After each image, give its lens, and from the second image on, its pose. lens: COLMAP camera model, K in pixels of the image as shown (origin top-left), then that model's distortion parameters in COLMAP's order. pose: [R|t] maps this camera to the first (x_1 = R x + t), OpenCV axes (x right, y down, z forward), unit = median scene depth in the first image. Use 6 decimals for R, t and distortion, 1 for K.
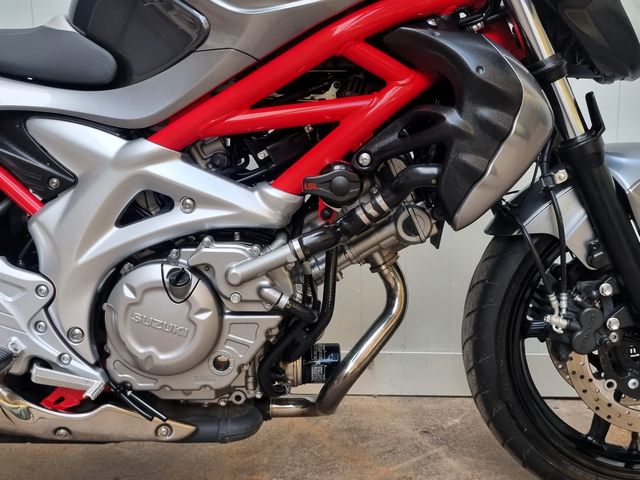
lens RADIAL K [[781.6, 0, 306.4], [0, 781.6, 233.3], [0, 0, 1]] dist [0.042650, 0.000000]
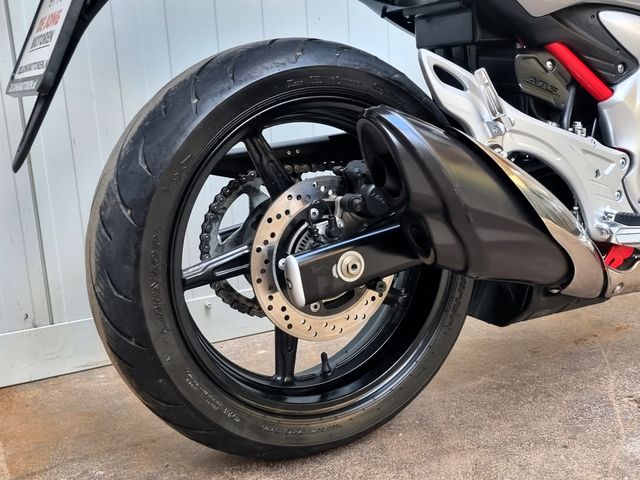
lens RADIAL K [[781.6, 0, 357.0], [0, 781.6, 241.6], [0, 0, 1]] dist [0.042650, 0.000000]
pose [[0.852704, -0.140561, 0.503129, -1.201067], [0.120130, 0.990070, 0.073003, 0.053968], [-0.508395, -0.001809, 0.861122, 0.199408]]
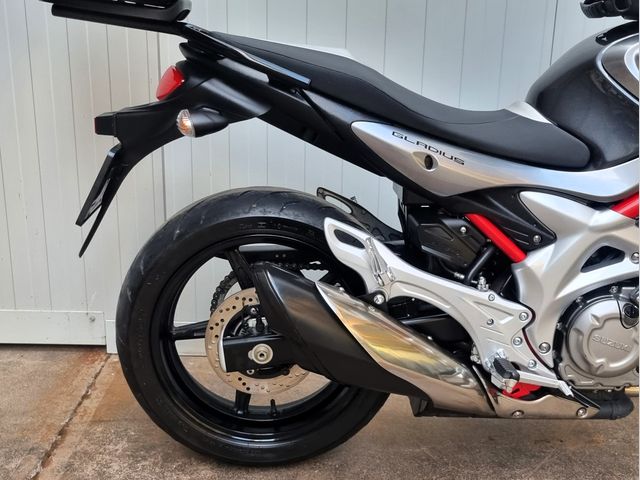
lens RADIAL K [[798.1, 0, 319.9], [0, 798.1, 249.8], [0, 0, 1]] dist [0.041700, 0.000000]
pose [[0.998918, 0.018560, 0.042633, -0.721004], [-0.023843, 0.991621, 0.126965, -0.202398], [-0.039919, -0.127844, 0.990991, -0.345461]]
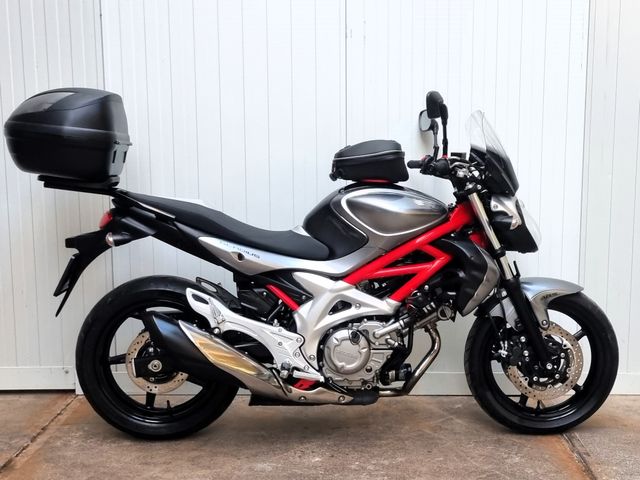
lens RADIAL K [[798.1, 0, 321.7], [0, 798.1, 258.9], [0, 0, 1]] dist [0.041700, 0.000000]
pose [[0.999068, 0.000596, 0.043155, -0.357685], [0.000807, 0.999471, -0.032498, -0.099678], [-0.043152, 0.032502, 0.998540, -1.490850]]
